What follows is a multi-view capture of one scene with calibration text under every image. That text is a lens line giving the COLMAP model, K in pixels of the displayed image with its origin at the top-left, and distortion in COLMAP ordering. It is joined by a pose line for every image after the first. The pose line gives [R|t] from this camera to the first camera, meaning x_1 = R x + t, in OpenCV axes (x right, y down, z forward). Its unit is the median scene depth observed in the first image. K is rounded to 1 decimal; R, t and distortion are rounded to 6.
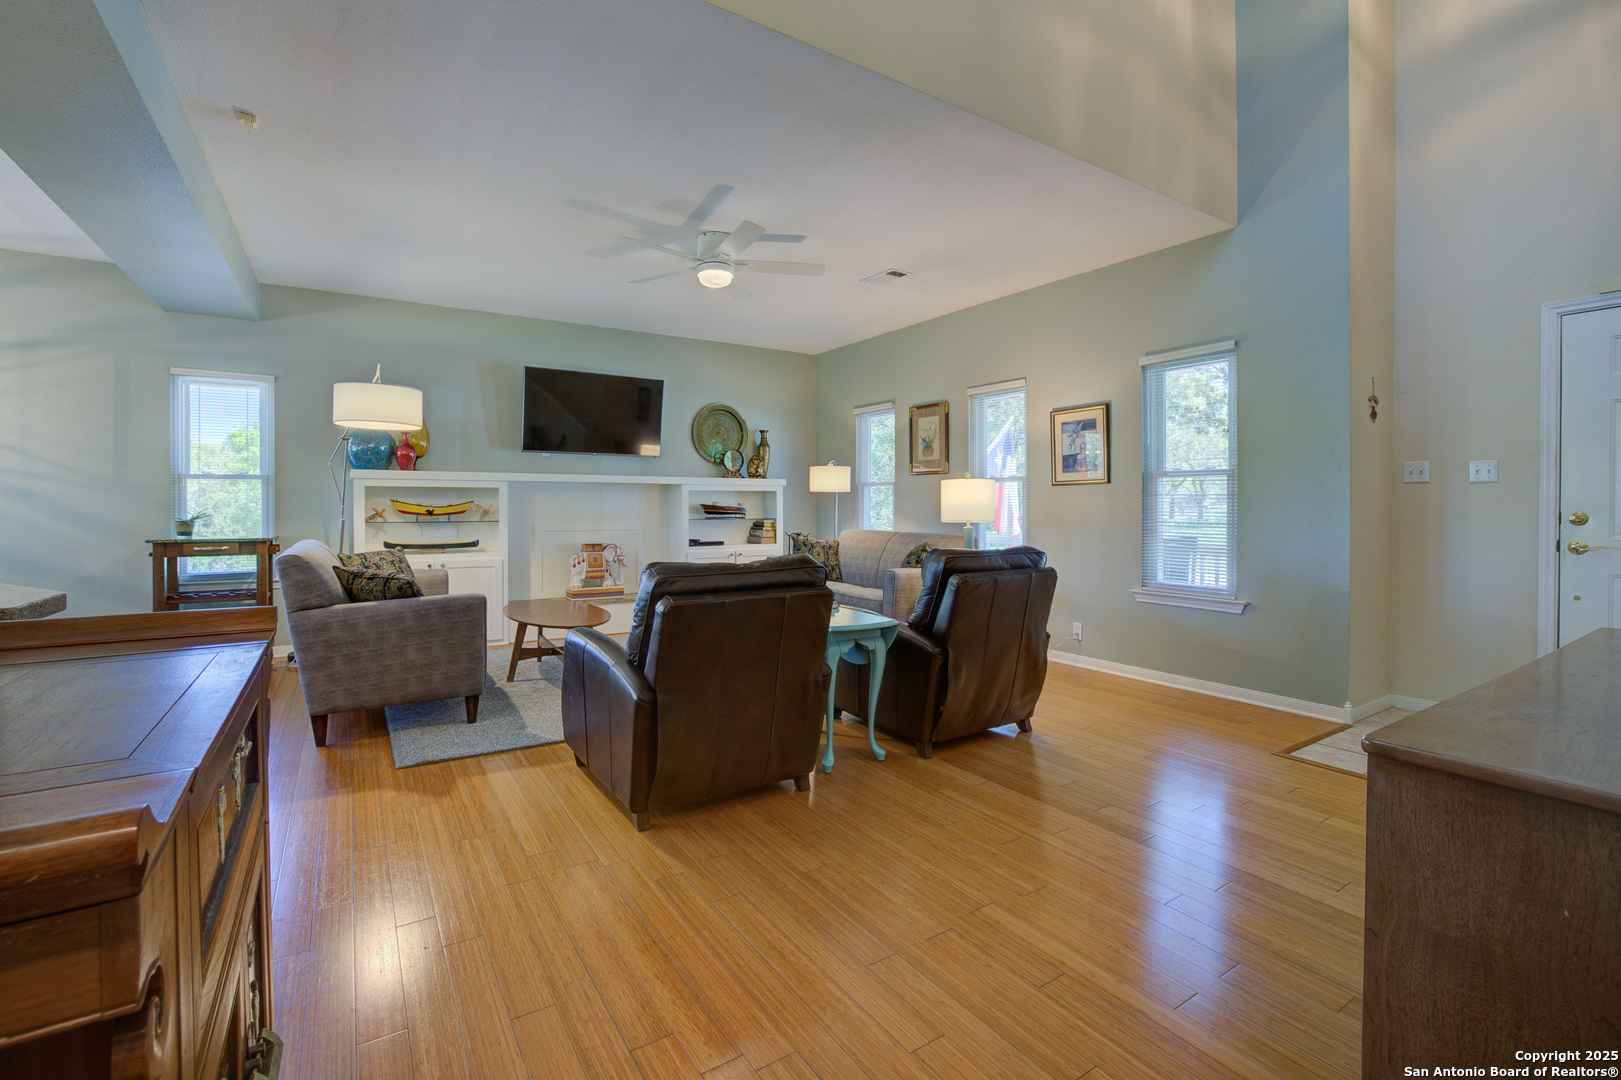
lens RADIAL K [[714.7, 0, 798.7], [0, 714.7, 499.7], [0, 0, 1]] dist [-0.035146, 0.007762]
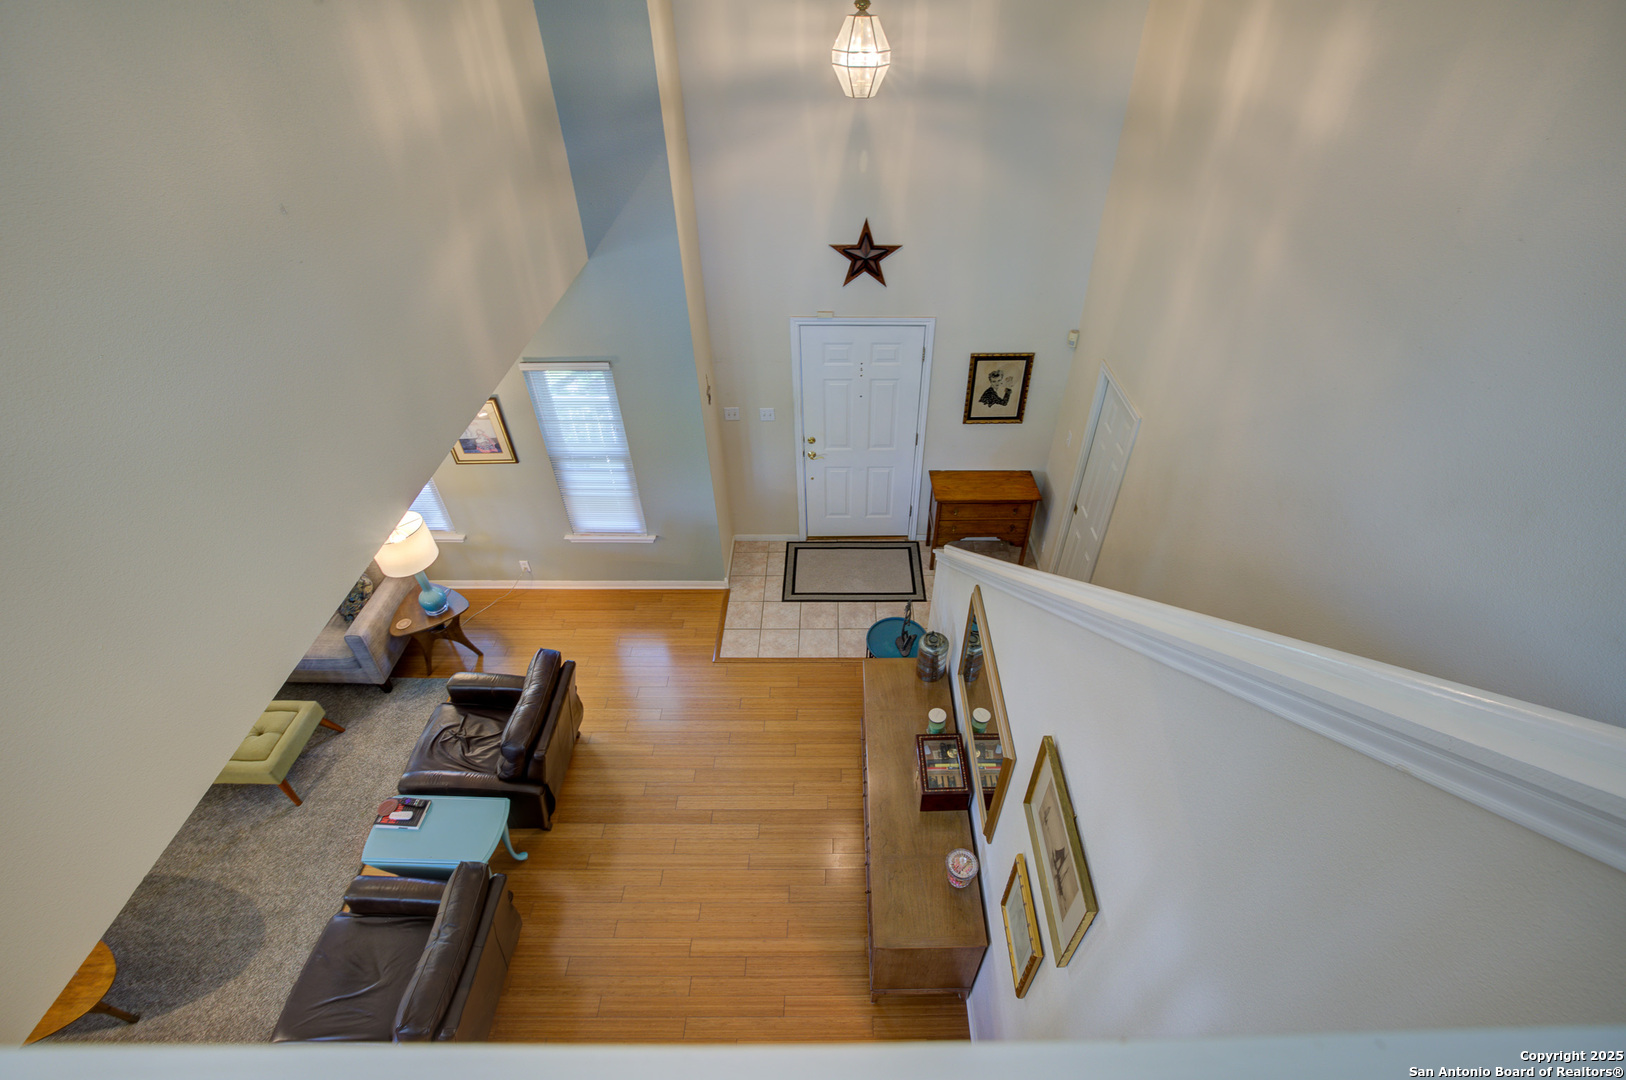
lens RADIAL K [[716.9, 0, 850.8], [0, 716.9, 536.8], [0, 0, 1]] dist [-0.035146, 0.007762]
pose [[0.525030, -0.553457, 0.646551, -0.046751], [-0.014659, 0.753687, 0.657070, -0.503596], [-0.850957, -0.354459, 0.387595, 0.081737]]
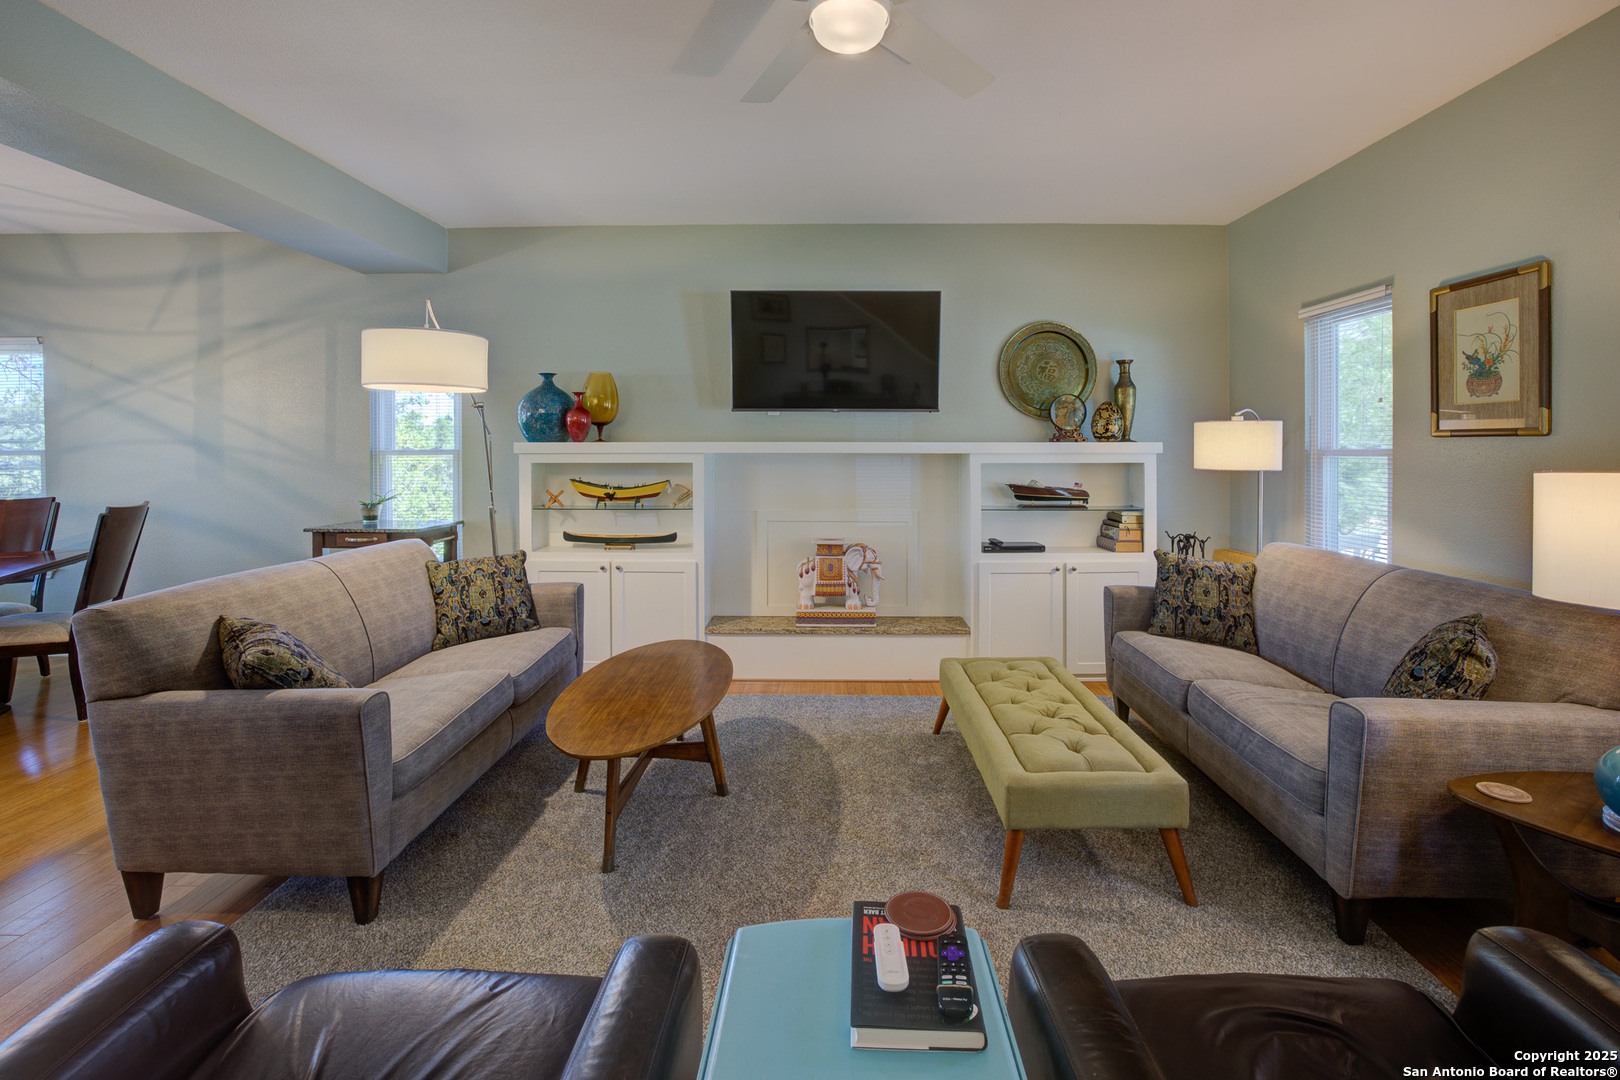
lens RADIAL K [[714.3, 0, 819.9], [0, 714.3, 451.0], [0, 0, 1]] dist [-0.035146, 0.007762]
pose [[0.833862, 0.001456, -0.551971, 0.078217], [0.004254, 0.999950, 0.009064, -0.032486], [0.551957, -0.009907, 0.833814, 0.425659]]
